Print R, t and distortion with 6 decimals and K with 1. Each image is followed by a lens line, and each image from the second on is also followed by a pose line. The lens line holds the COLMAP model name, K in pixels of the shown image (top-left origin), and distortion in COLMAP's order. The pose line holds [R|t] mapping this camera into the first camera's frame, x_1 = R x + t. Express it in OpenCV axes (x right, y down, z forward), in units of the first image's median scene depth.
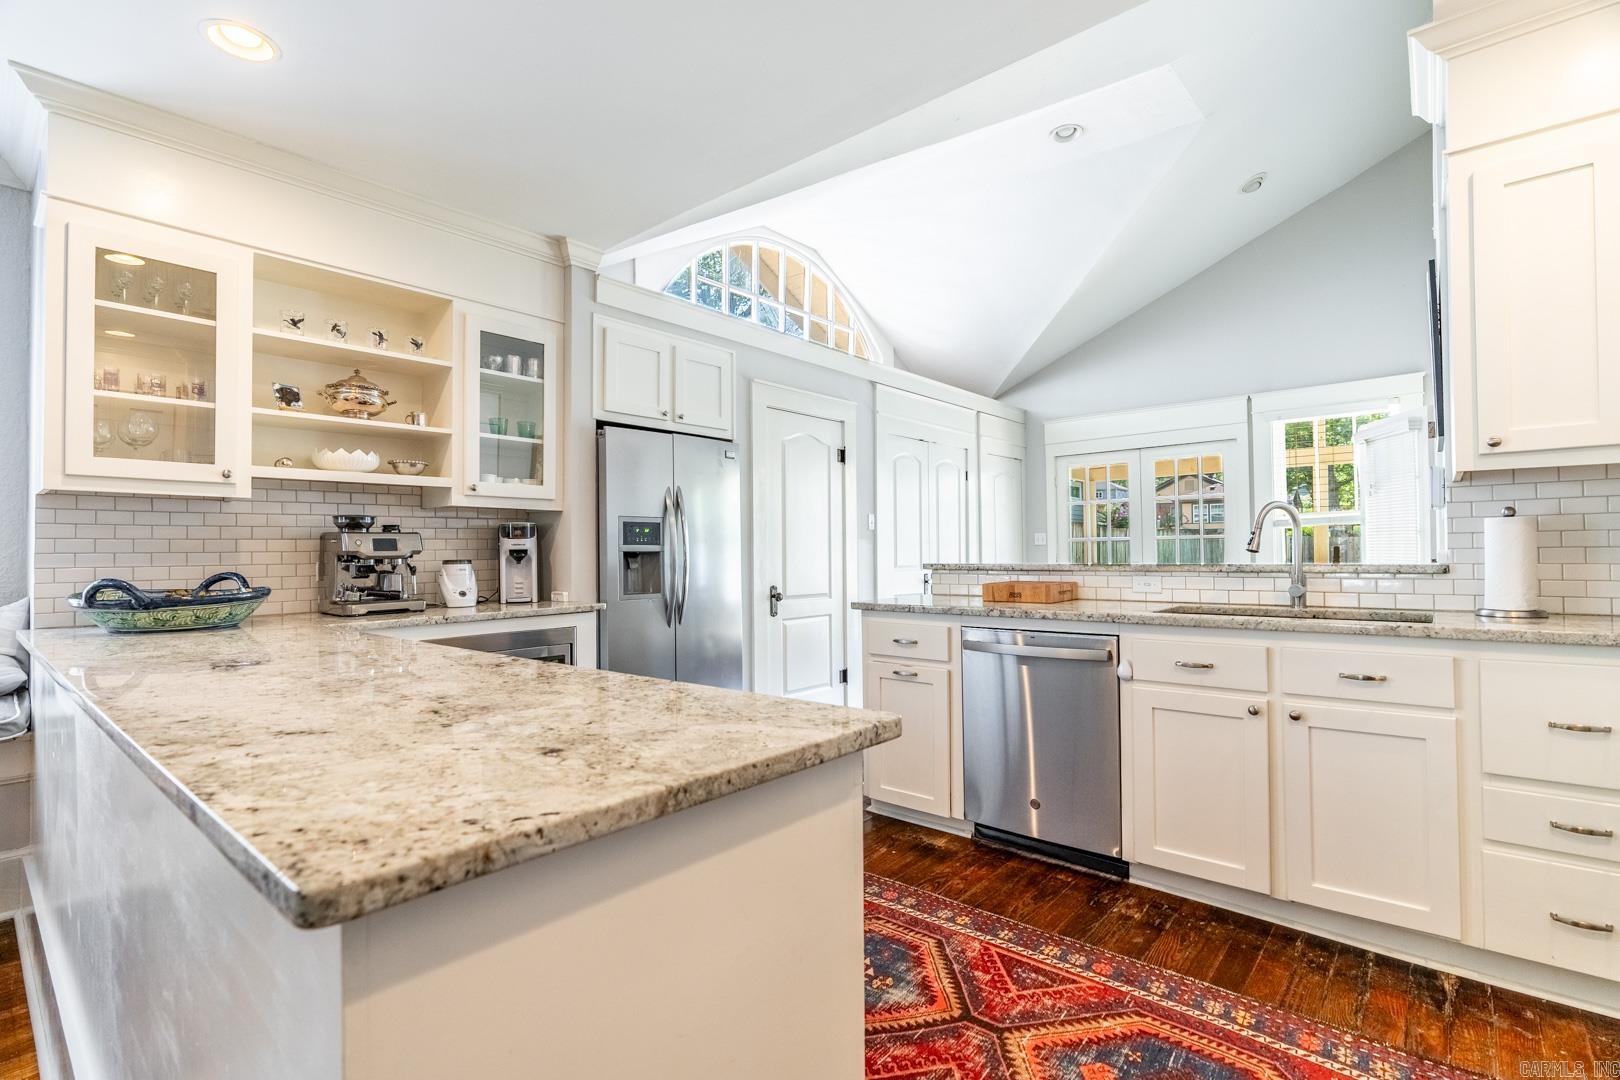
lens RADIAL K [[734.1, 0, 810.0], [0, 734.1, 540.0], [0, 0, 1]] dist [-0.002964, -0.000910]
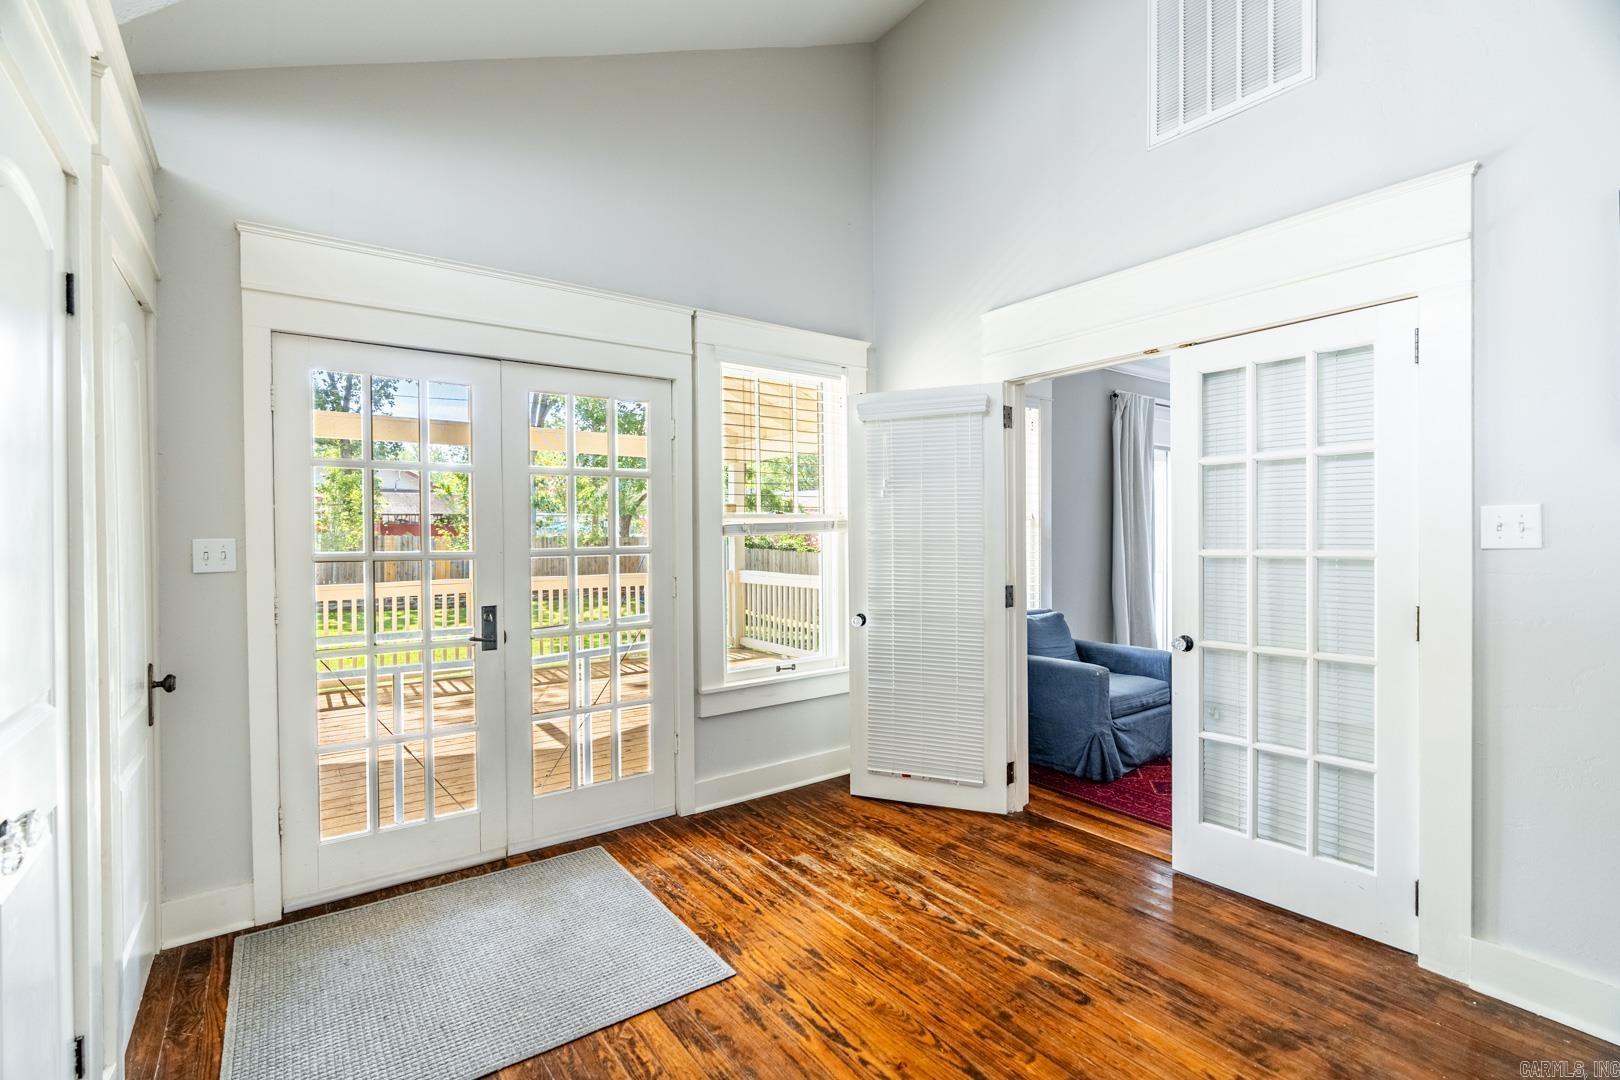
lens RADIAL K [[749.6, 0, 810.0], [0, 749.6, 540.0], [0, 0, 1]] dist [-0.002732, 0.000456]
pose [[0.223451, 0.000385, 0.974715, 0.072571], [-0.012916, 0.999913, 0.002566, -0.031613], [-0.974630, -0.013162, 0.223436, 1.443951]]
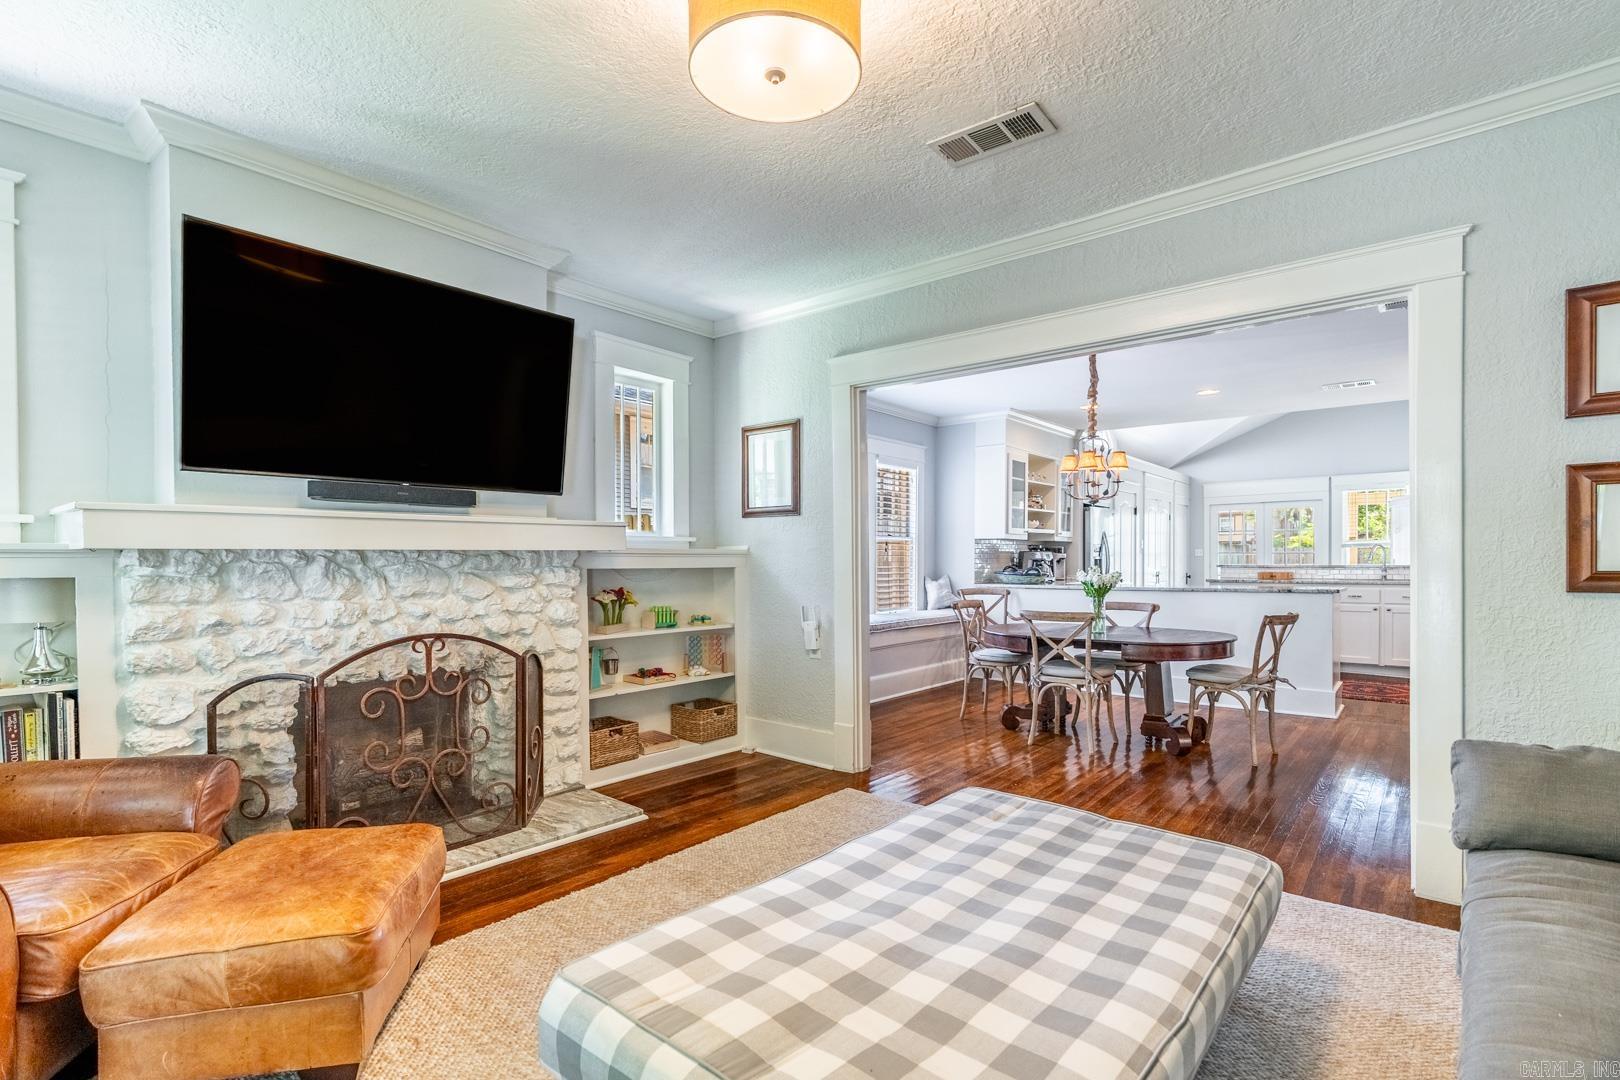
lens RADIAL K [[754.5, 0, 812.3], [0, 754.5, 564.6], [0, 0, 1]] dist [-0.002247, -0.000071]
pose [[0.999583, 0.005695, 0.028306, -1.403368], [-0.006312, 0.999743, 0.021768, -0.016050], [-0.028175, -0.021937, 0.999362, -1.602390]]
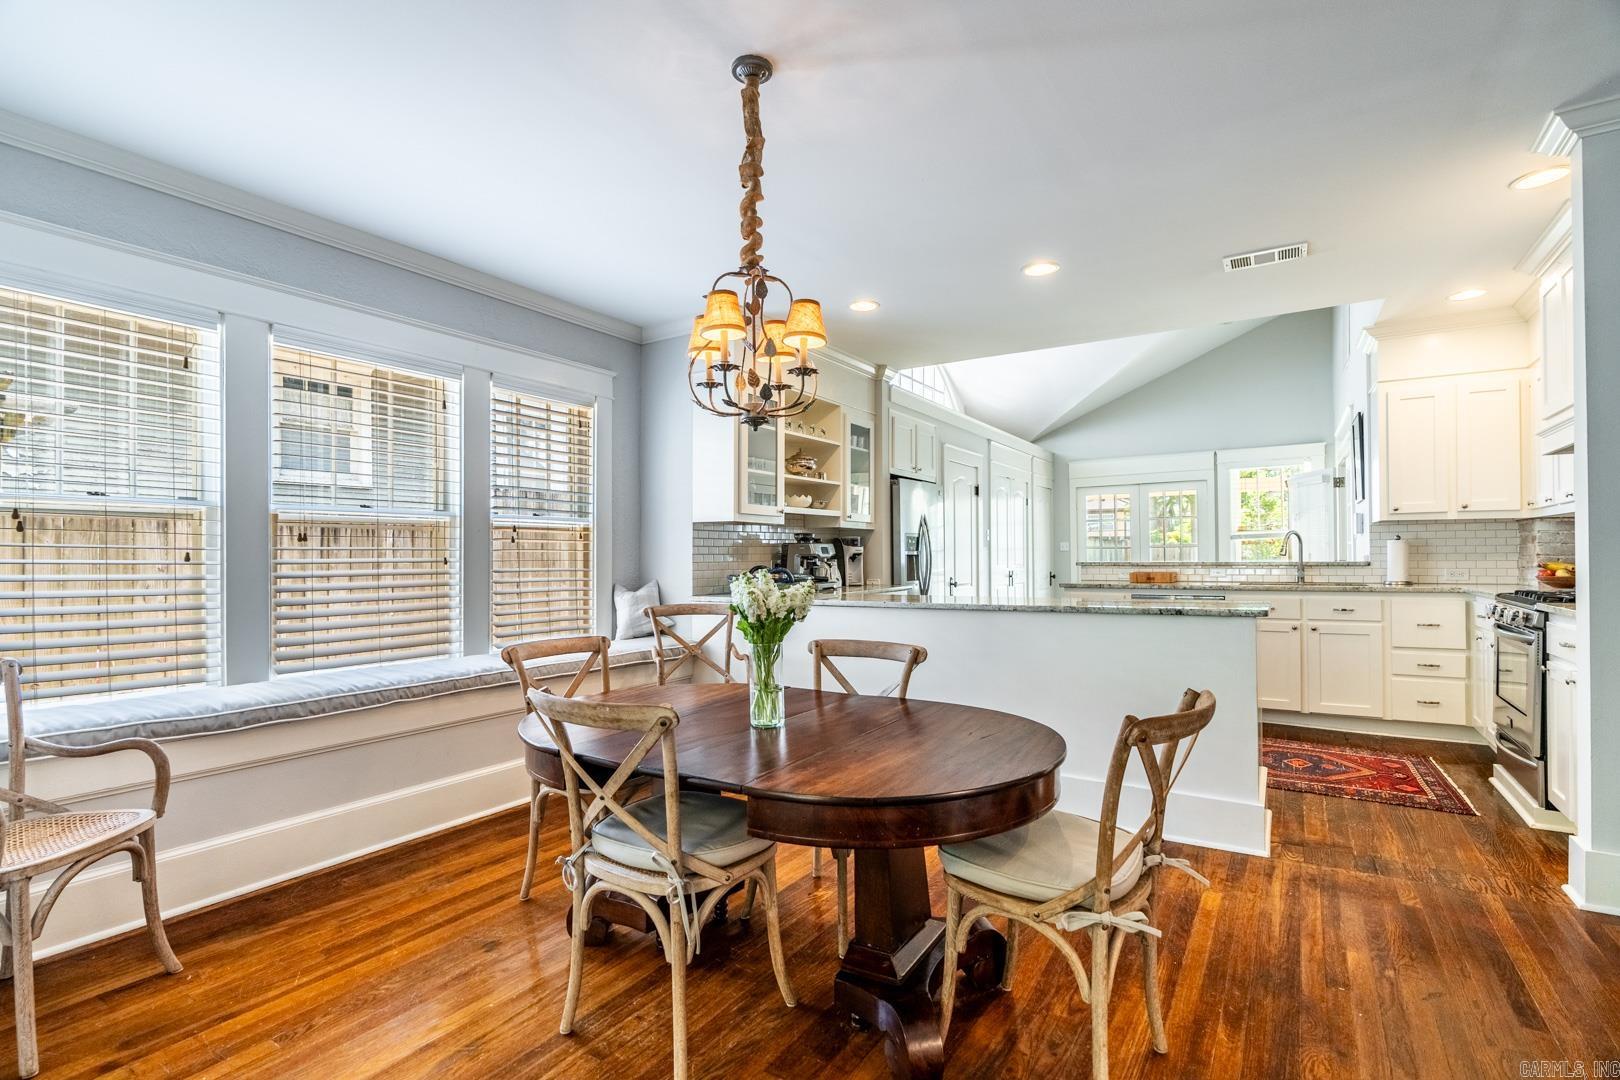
lens RADIAL K [[749.6, 0, 810.0], [0, 749.6, 540.0], [0, 0, 1]] dist [-0.002732, 0.000456]
pose [[0.988948, 0.005875, 0.148144, -0.810816], [-0.004752, 0.999957, -0.007931, -0.003438], [-0.148184, 0.007139, 0.988934, -0.698218]]
